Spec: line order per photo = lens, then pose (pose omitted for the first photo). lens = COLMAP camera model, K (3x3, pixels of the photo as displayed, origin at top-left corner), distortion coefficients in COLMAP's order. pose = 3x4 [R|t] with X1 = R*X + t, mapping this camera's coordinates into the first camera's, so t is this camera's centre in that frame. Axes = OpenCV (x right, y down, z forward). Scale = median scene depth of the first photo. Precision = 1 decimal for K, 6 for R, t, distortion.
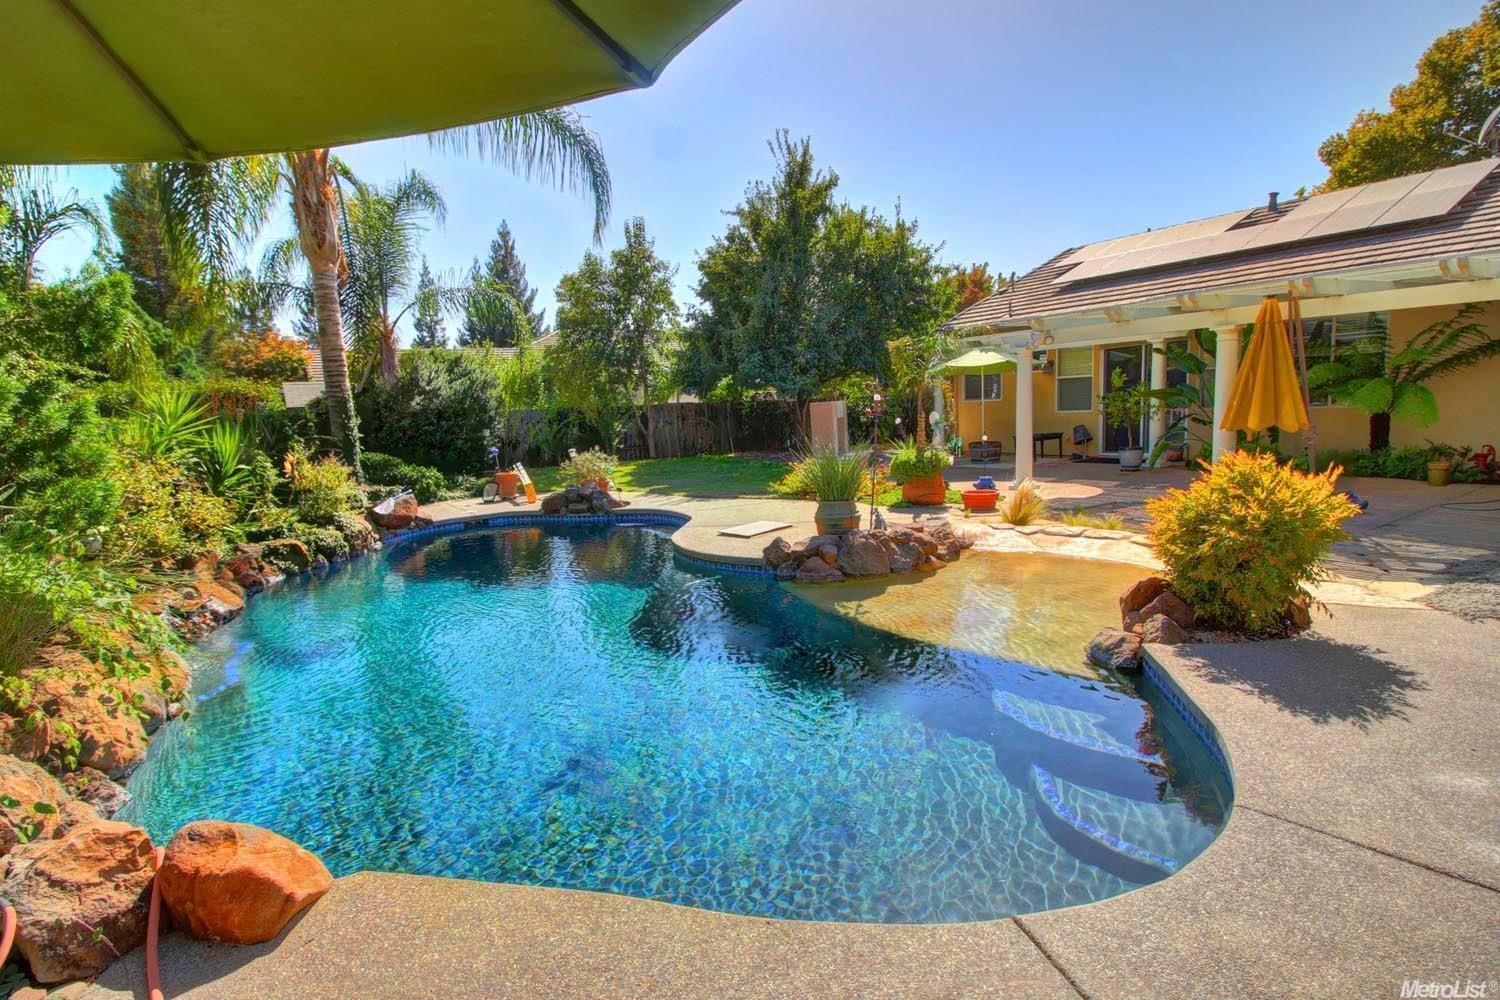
lens RADIAL K [[702.9, 0, 792.6], [0, 702.9, 496.8], [0, 0, 1]] dist [0.003497, -0.011867]
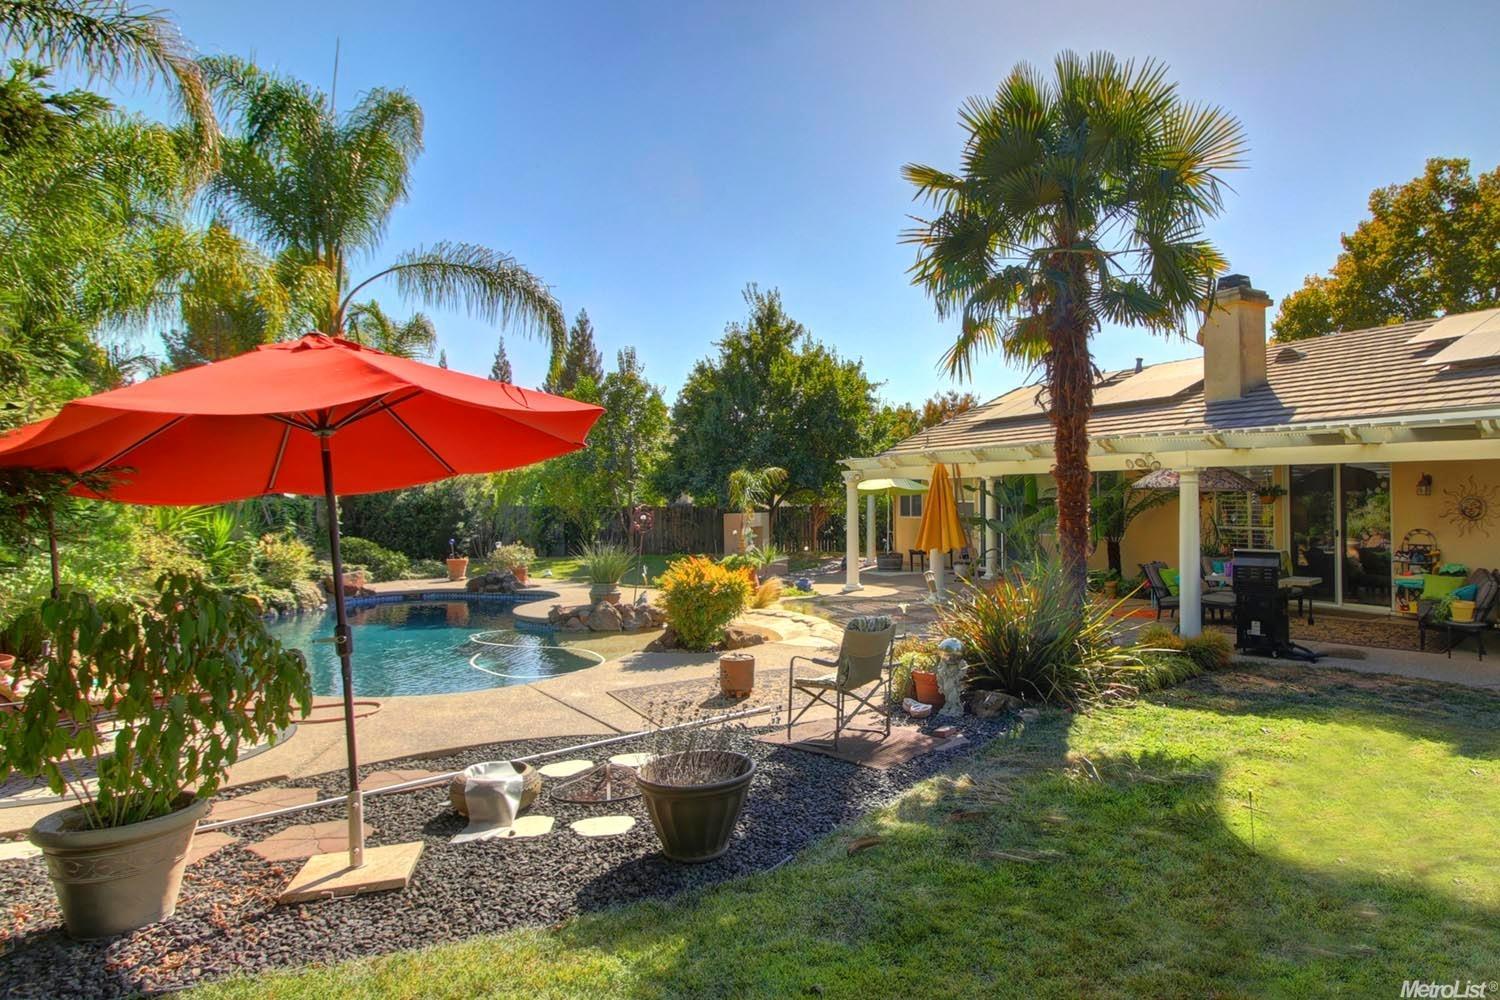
lens RADIAL K [[698.4, 0, 812.5], [0, 698.4, 489.2], [0, 0, 1]] dist [0.000689, -0.000143]
pose [[0.998845, 0.047329, -0.008281, 0.223406], [-0.048045, 0.985988, -0.159749, 0.010850], [0.000604, 0.159962, 0.987123, -0.229008]]
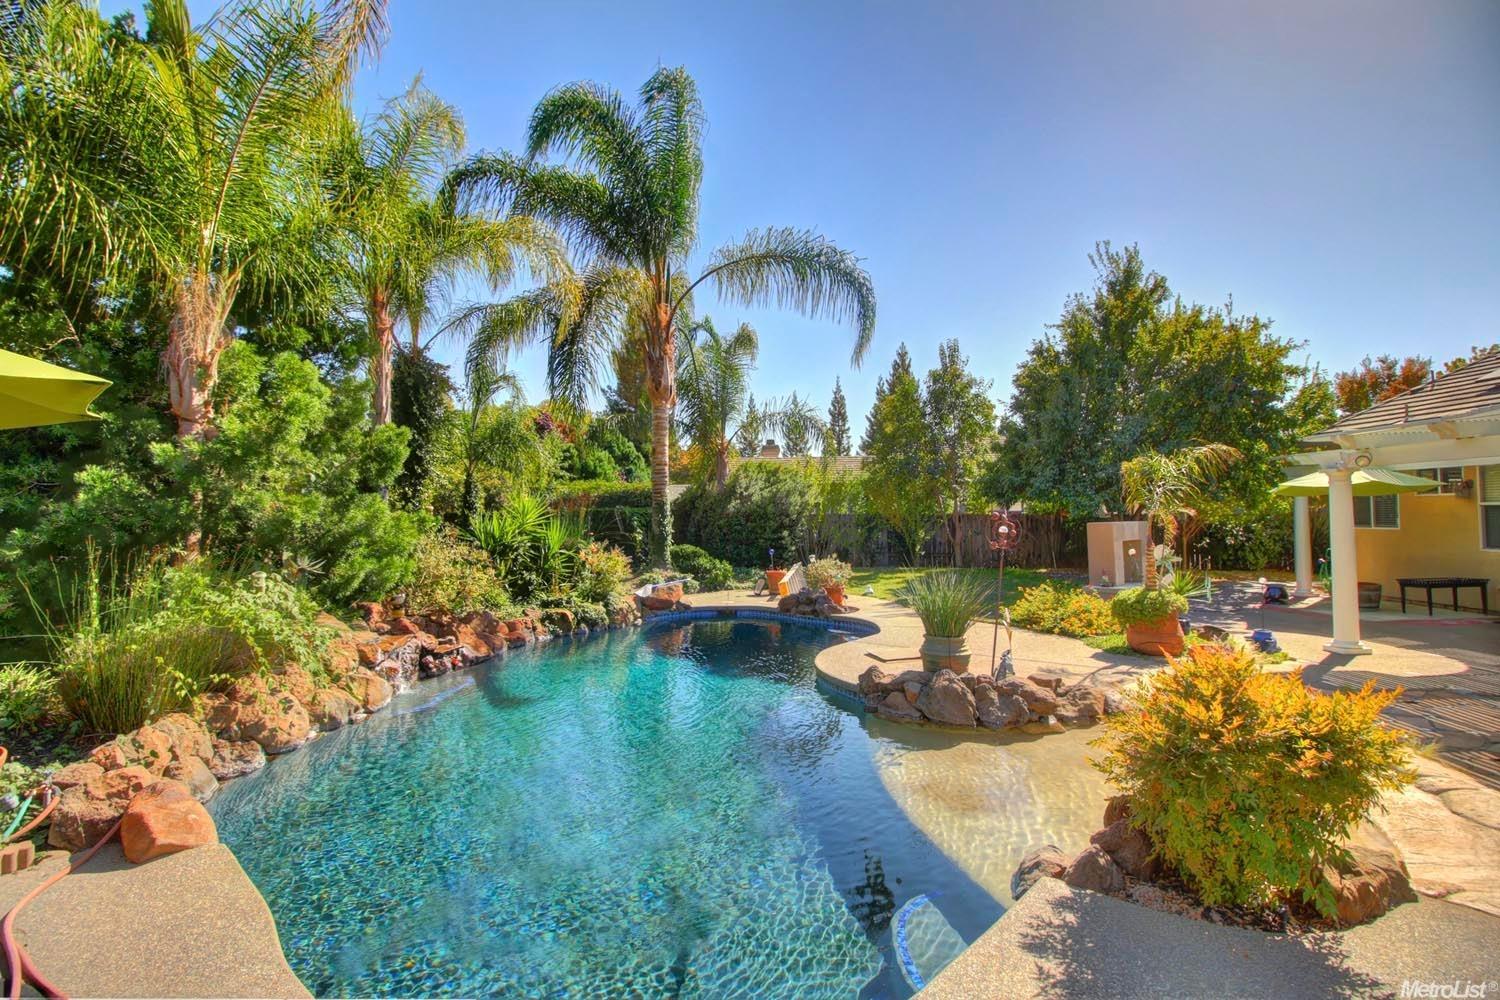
lens RADIAL K [[680.7, 0, 753.9], [0, 680.7, 488.1], [0, 0, 1]] dist [-0.001499, -0.009660]
pose [[0.854738, 0.023999, -0.518505, 0.135827], [-0.107039, 0.985609, -0.130832, -0.018856], [0.507904, 0.167327, 0.845006, 0.028045]]
